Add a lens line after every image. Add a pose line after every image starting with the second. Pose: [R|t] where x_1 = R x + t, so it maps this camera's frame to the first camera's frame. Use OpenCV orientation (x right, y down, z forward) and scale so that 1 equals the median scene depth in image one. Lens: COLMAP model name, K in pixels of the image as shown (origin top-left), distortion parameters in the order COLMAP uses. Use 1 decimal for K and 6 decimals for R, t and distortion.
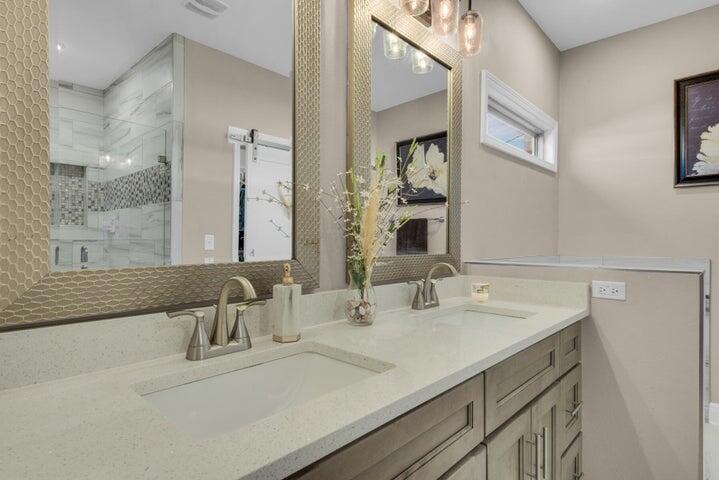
lens RADIAL K [[387.8, 0, 359.5], [0, 387.8, 248.7], [0, 0, 1]] dist [0.034414, 0.000211]
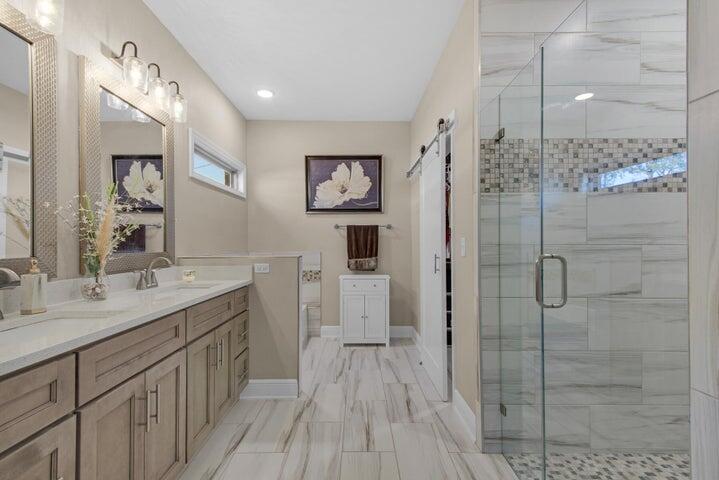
lens RADIAL K [[328.3, 0, 360.6], [0, 328.3, 243.2], [0, 0, 1]] dist [0.062042, -0.027439]
pose [[0.730367, -0.002598, 0.683050, -0.099858], [0.014483, 0.999827, -0.011684, 0.006577], [-0.682901, 0.018426, 0.730278, -0.449023]]
